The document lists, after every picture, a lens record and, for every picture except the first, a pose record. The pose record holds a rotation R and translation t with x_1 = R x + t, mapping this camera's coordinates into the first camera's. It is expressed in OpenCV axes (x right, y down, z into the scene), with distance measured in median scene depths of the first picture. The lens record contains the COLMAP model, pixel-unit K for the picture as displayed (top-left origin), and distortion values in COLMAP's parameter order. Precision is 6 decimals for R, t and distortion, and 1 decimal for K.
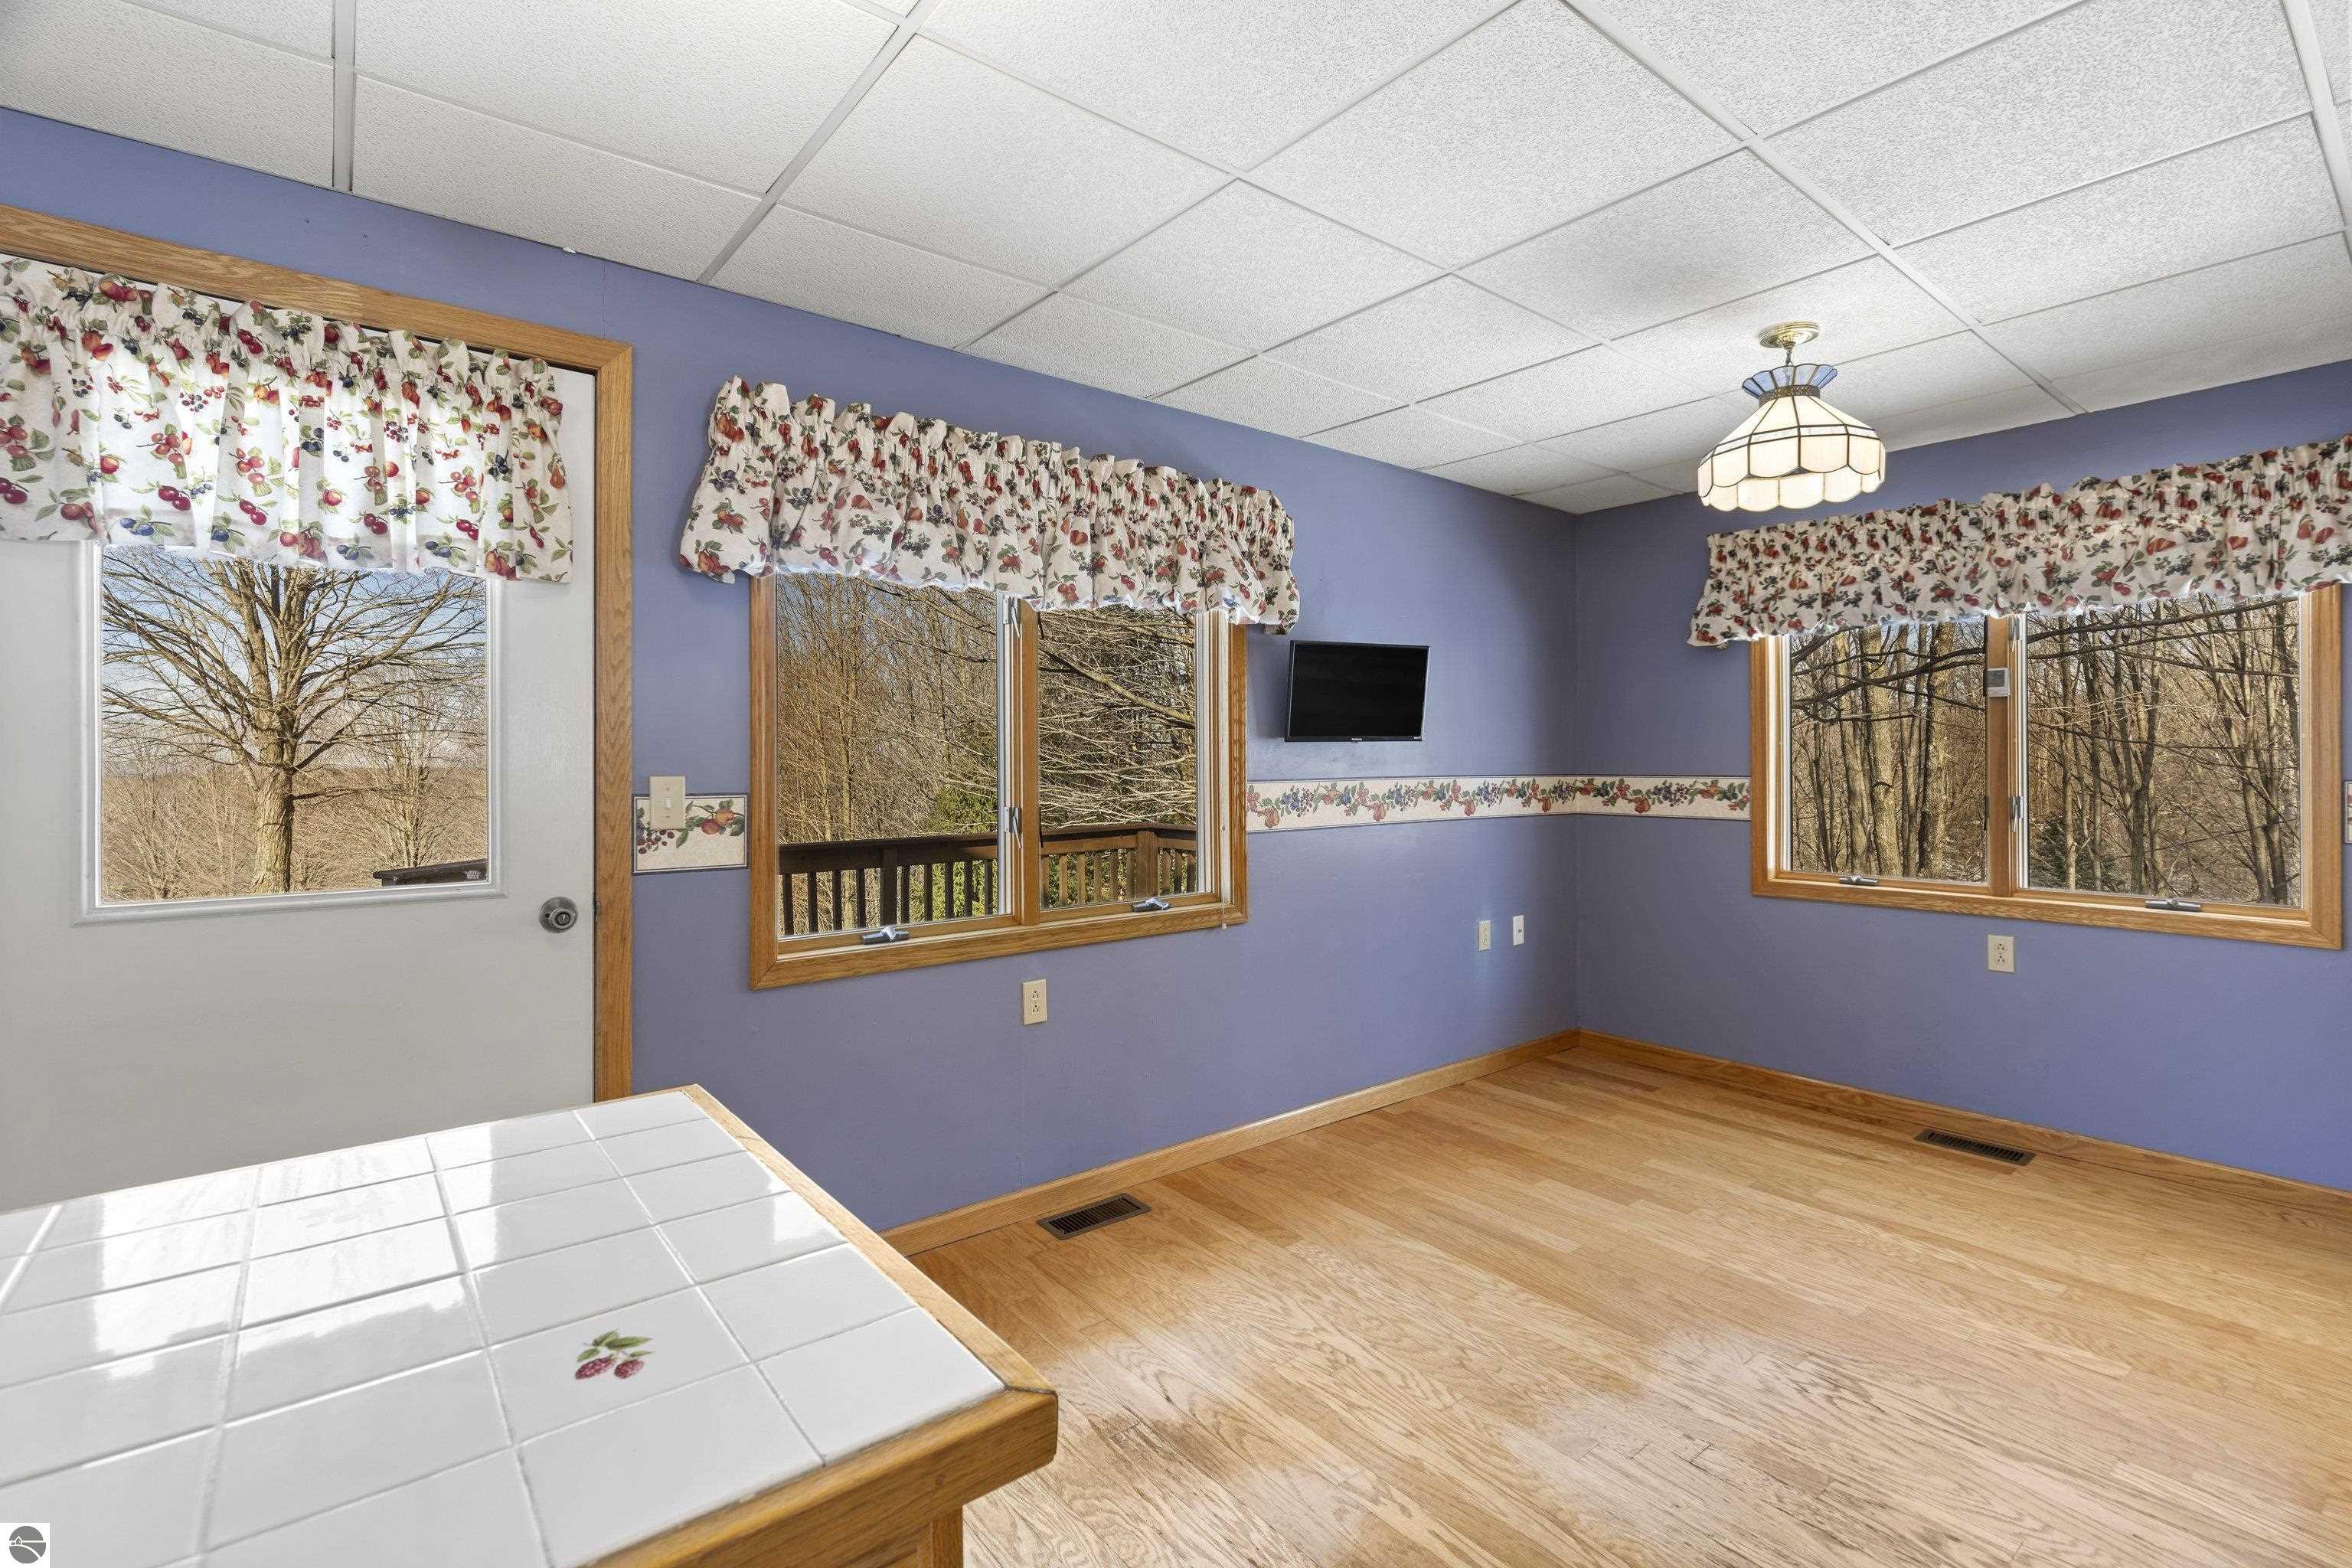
lens RADIAL K [[1062.6, 0, 1189.6], [0, 1062.6, 763.2], [0, 0, 1]] dist [0.004633, -0.000689]
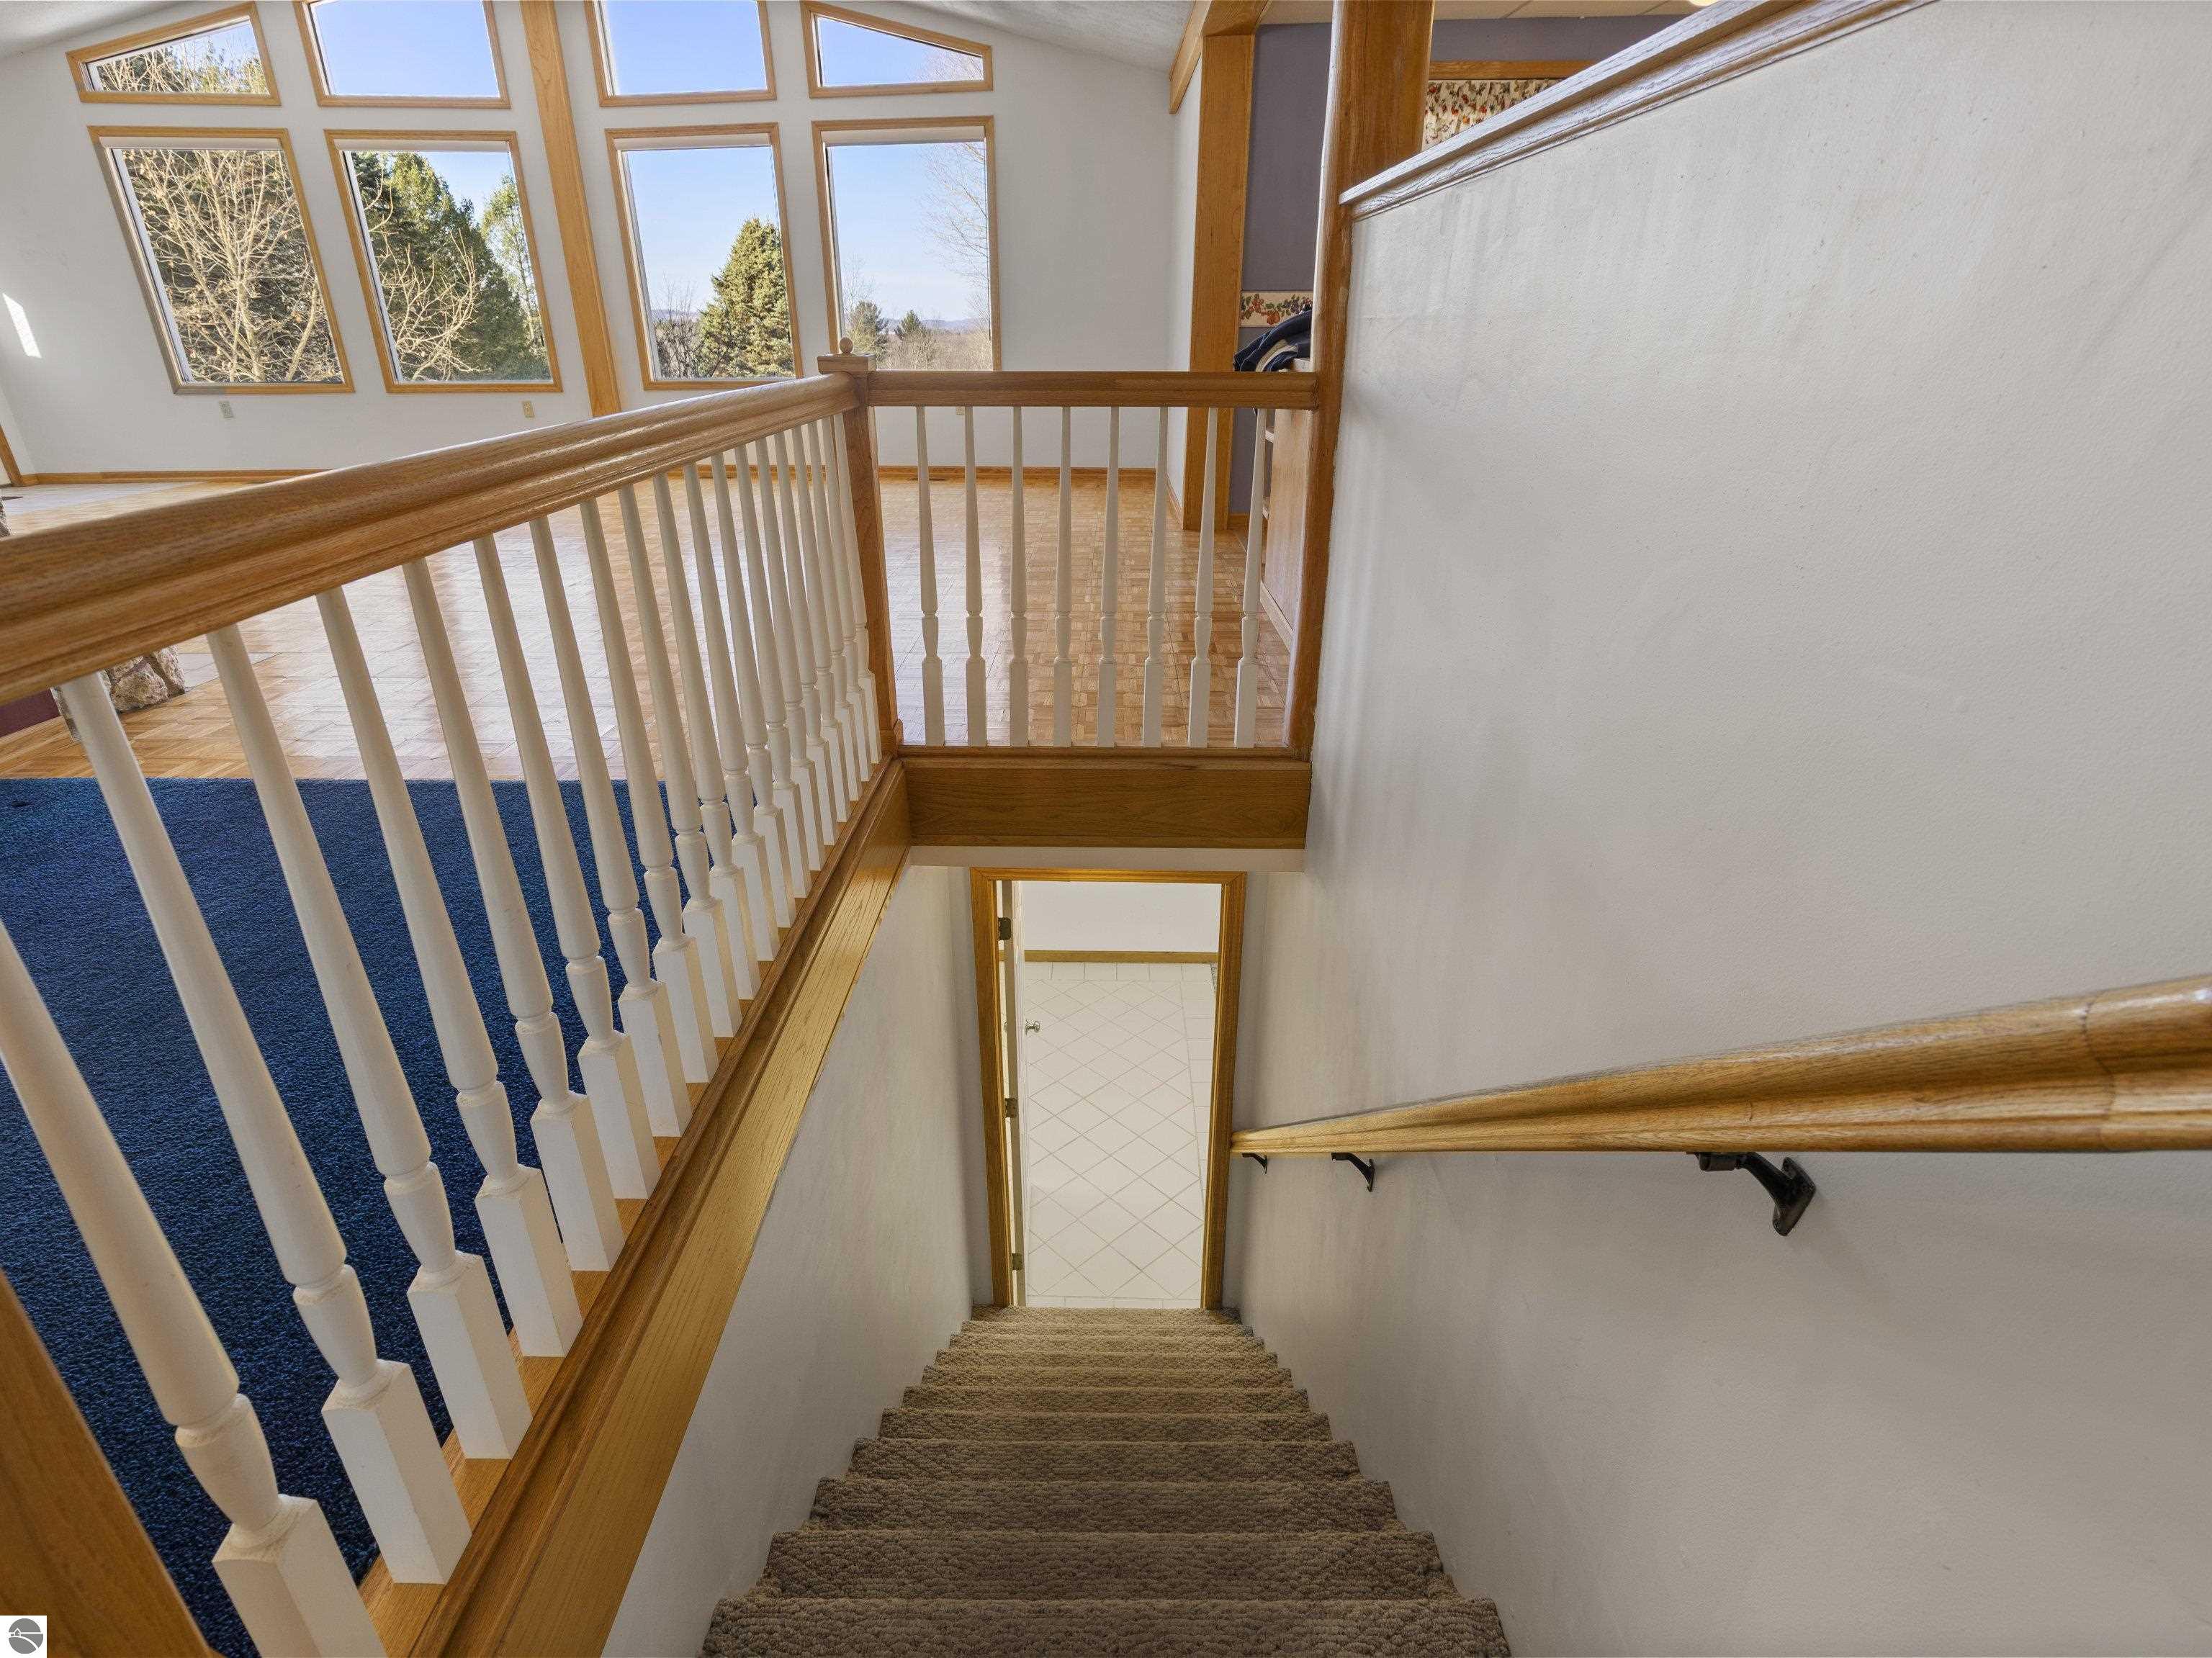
lens RADIAL K [[1104.8, 0, 1084.1], [0, 1104.8, 829.6], [0, 0, 1]] dist [0.006015, 0.000419]
pose [[0.759077, 0.275380, -0.589889, 0.362725], [-0.004283, 0.908218, 0.418475, 0.075786], [0.650987, -0.315128, 0.690587, -1.418559]]
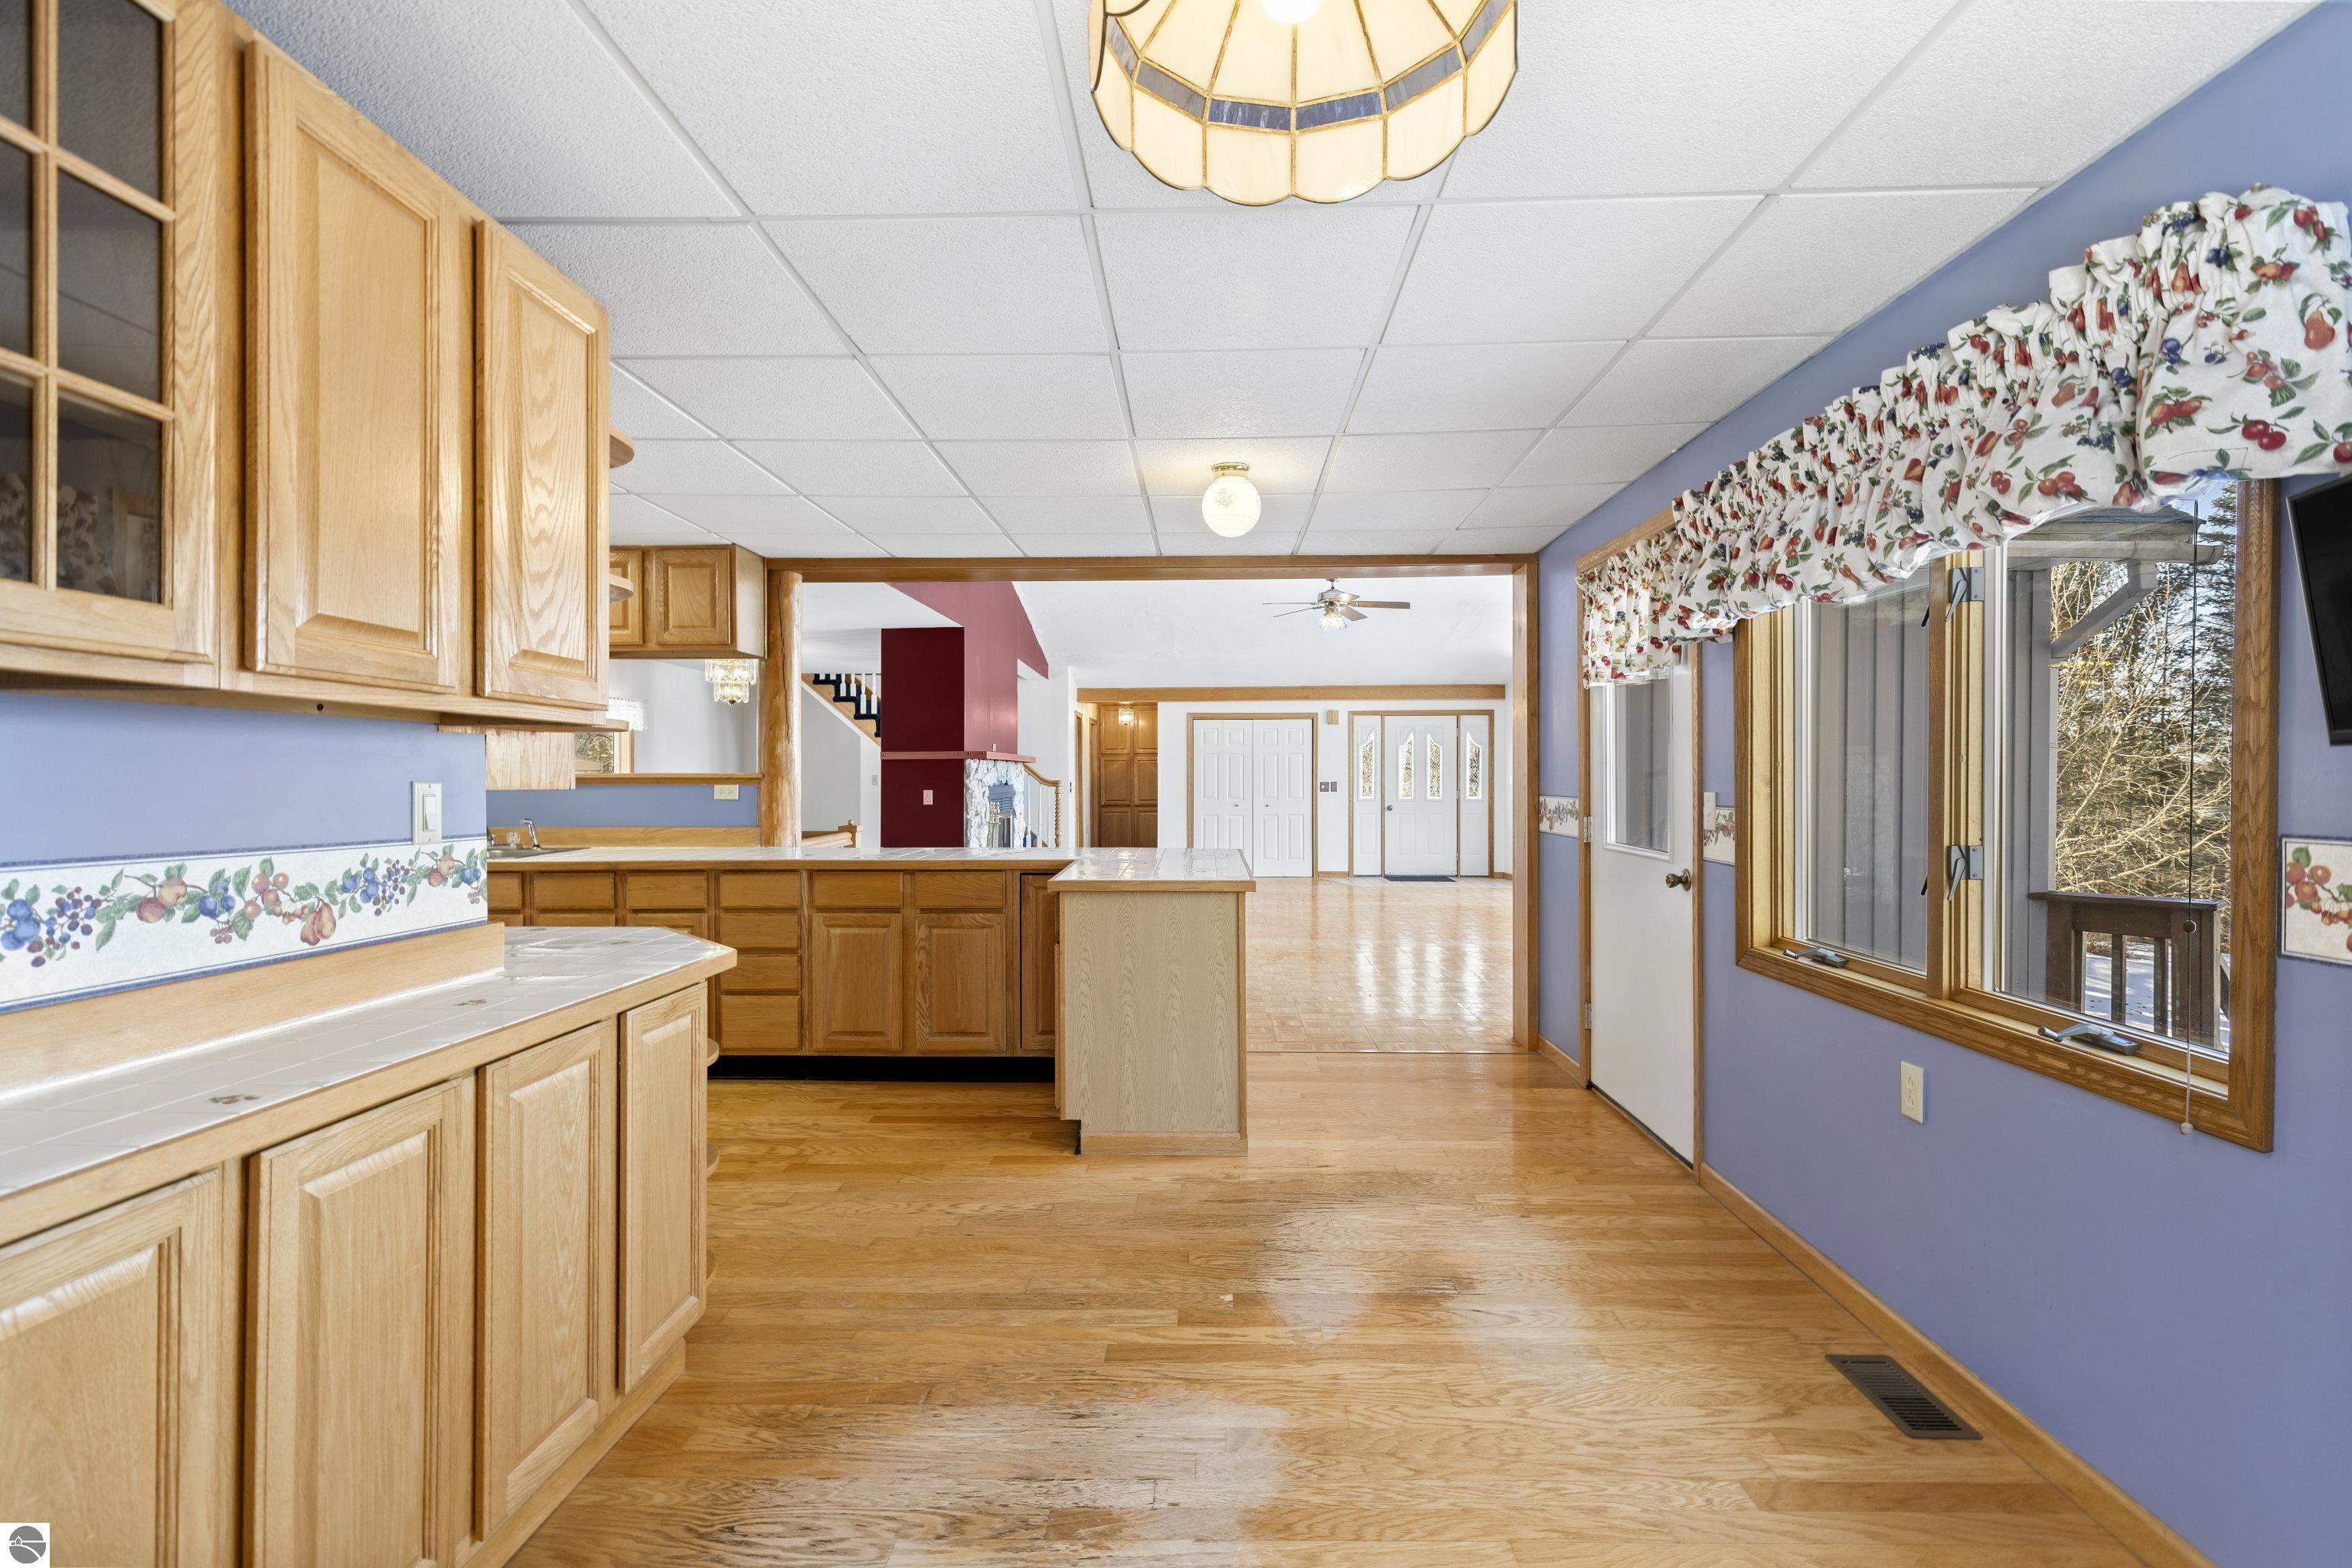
lens RADIAL K [[1046.7, 0, 1189.7], [0, 1046.7, 780.0], [0, 0, 1]] dist [-0.000800, -0.000050]
pose [[-0.645920, 0.004956, -0.763389, 0.810462], [0.000284, 0.999980, 0.006252, -0.009962], [0.763405, 0.003822, -0.645909, 1.120549]]
